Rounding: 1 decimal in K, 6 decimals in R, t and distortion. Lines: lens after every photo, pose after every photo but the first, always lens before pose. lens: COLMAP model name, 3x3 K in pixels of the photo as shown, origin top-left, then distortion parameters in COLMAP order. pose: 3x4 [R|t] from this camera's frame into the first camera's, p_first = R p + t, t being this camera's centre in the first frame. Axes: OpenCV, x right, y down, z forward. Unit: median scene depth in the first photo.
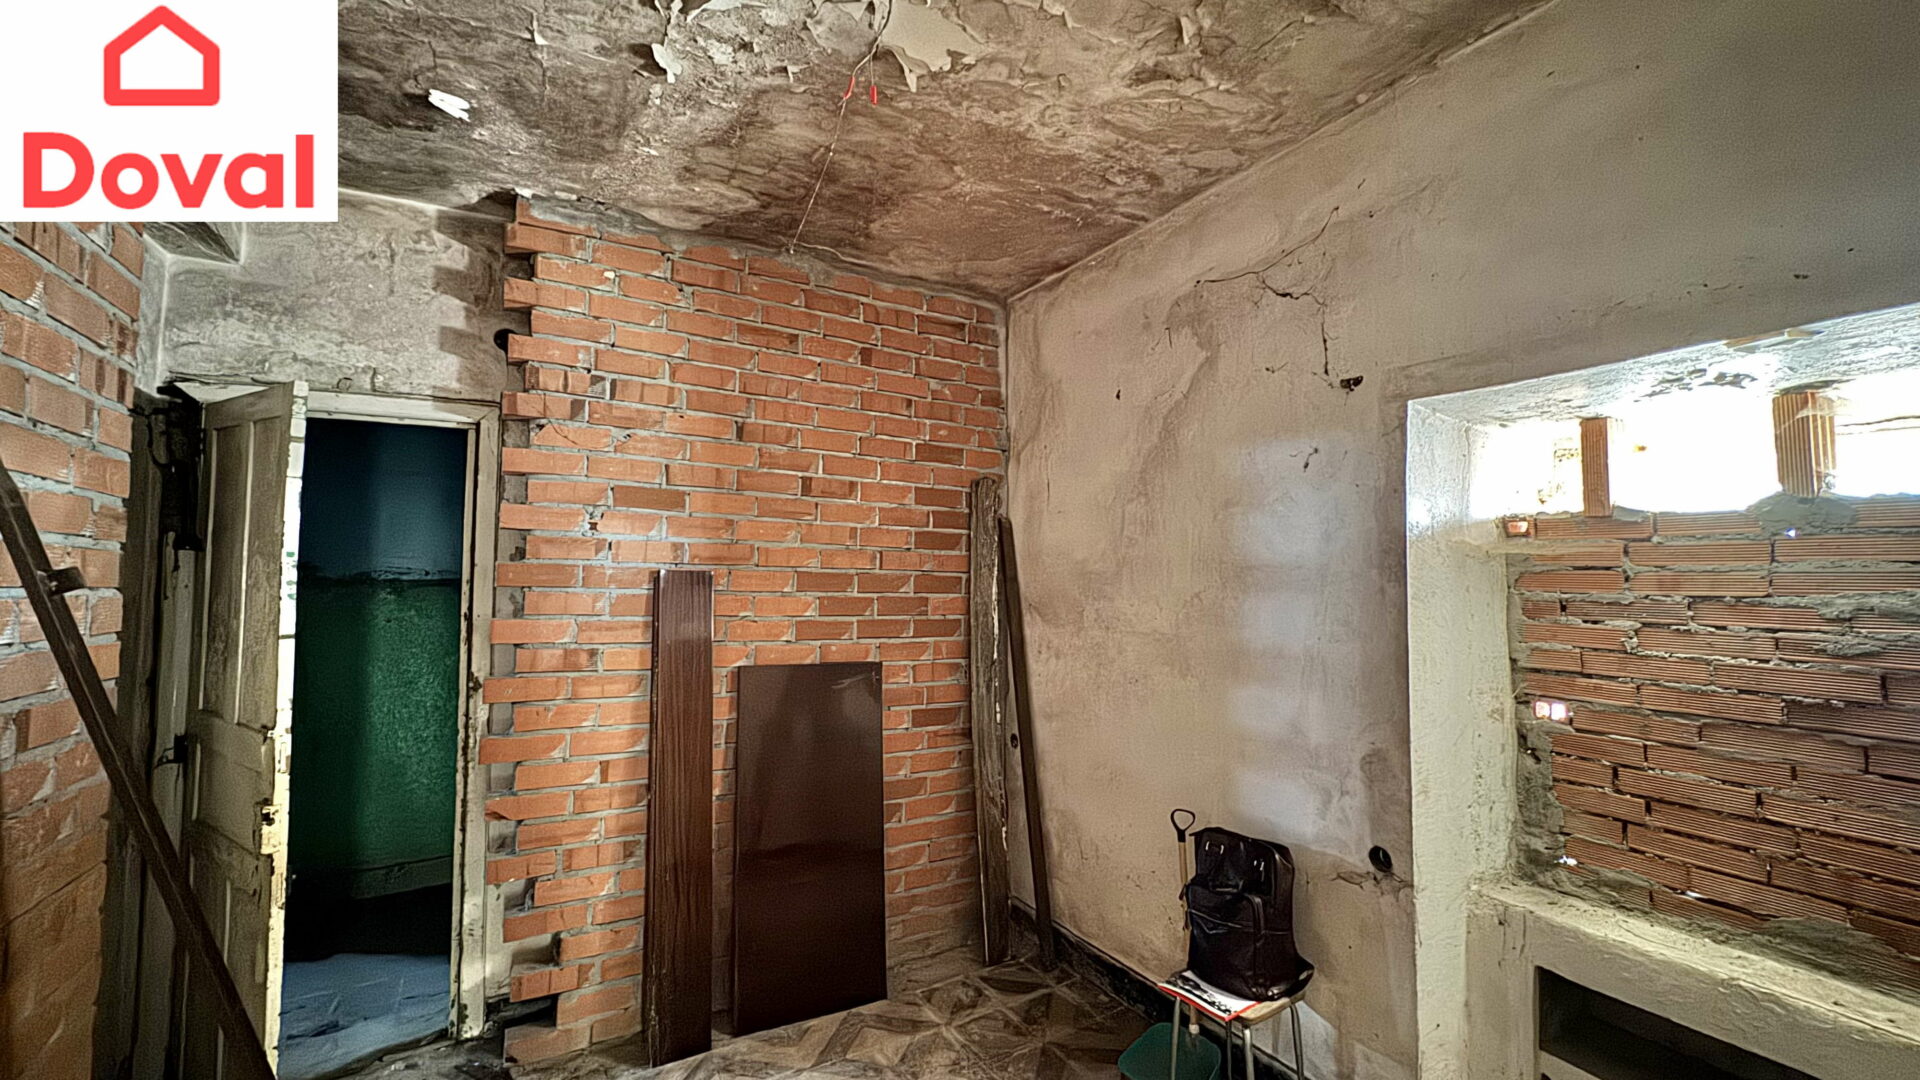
lens RADIAL K [[763.8, 0, 955.4], [0, 763.8, 536.2], [0, 0, 1]] dist [0.000560, -0.000135]
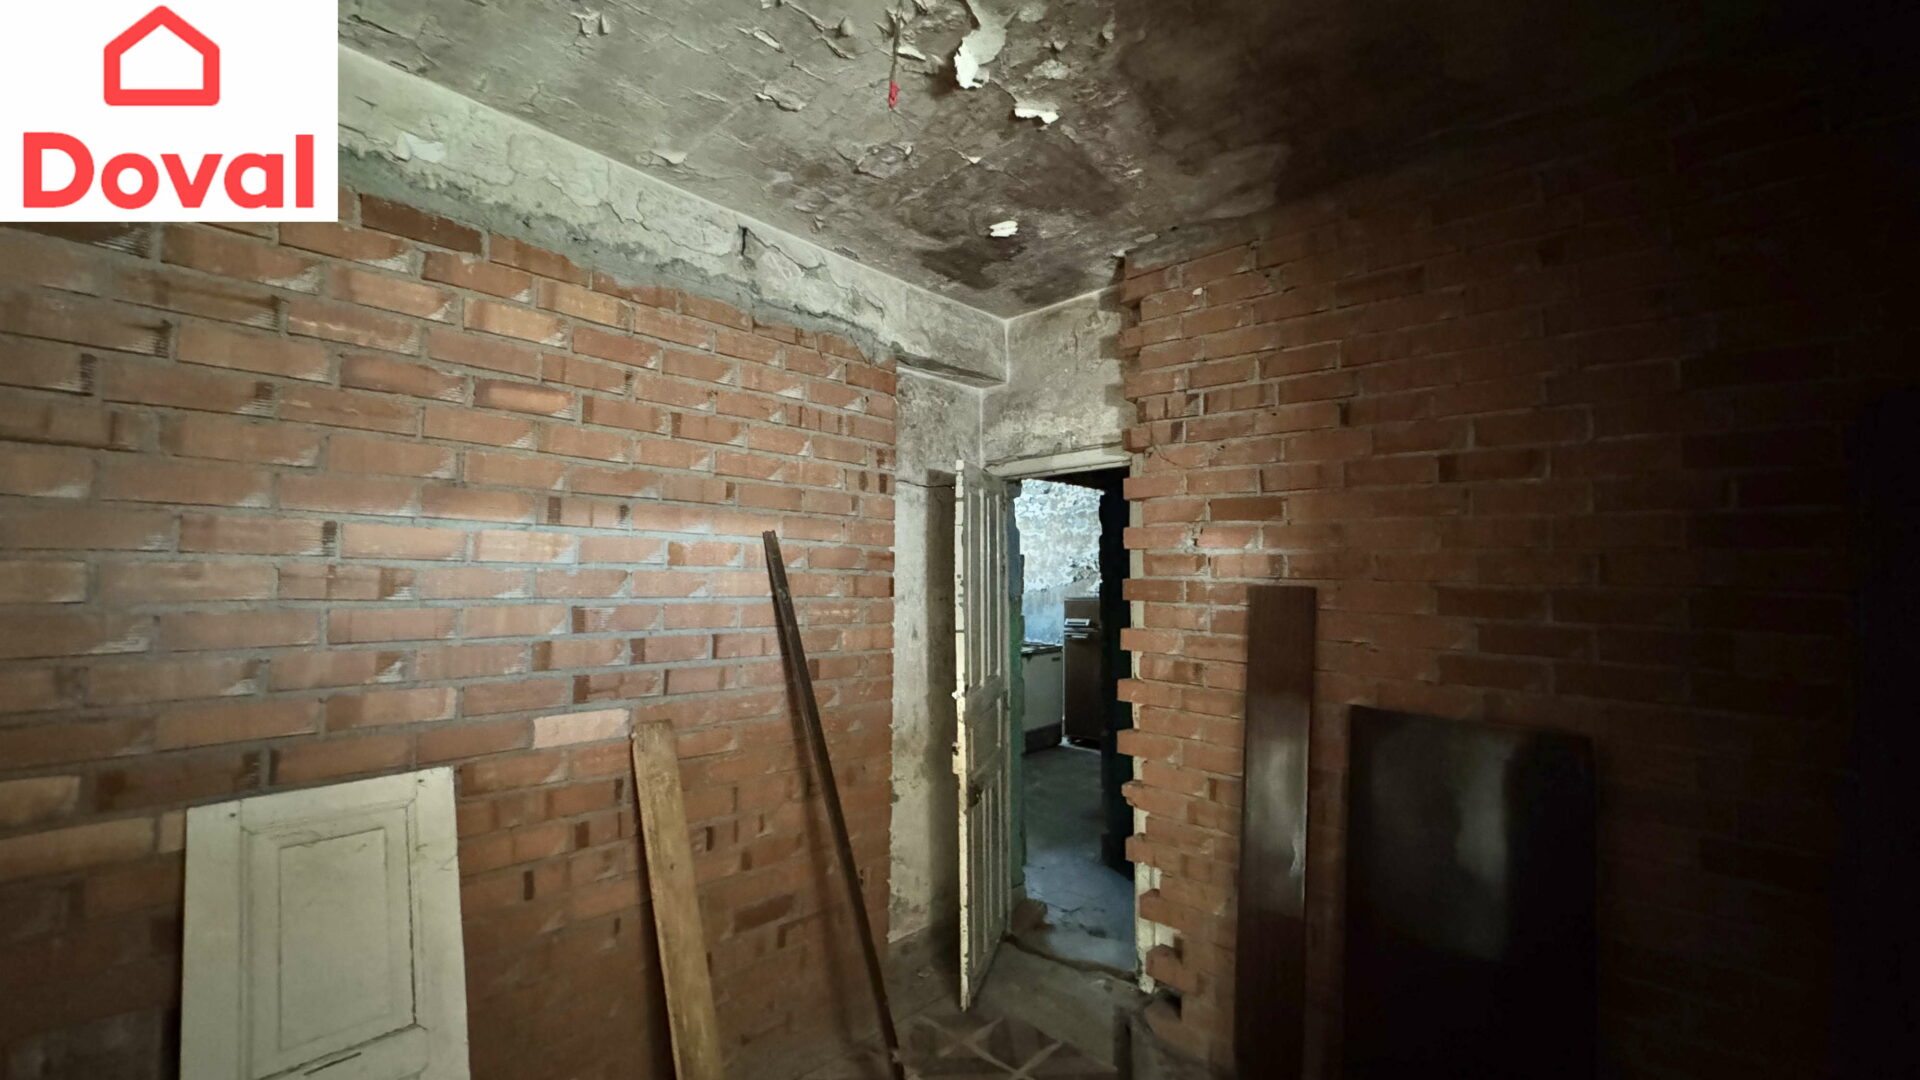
lens RADIAL K [[763.8, 0, 960.9], [0, 763.8, 536.0], [0, 0, 1]] dist [0.000560, -0.000135]
pose [[0.294307, -0.058931, -0.953892, 0.406557], [0.049391, 0.997701, -0.046398, 0.010275], [0.954434, -0.033458, 0.296541, 0.404219]]
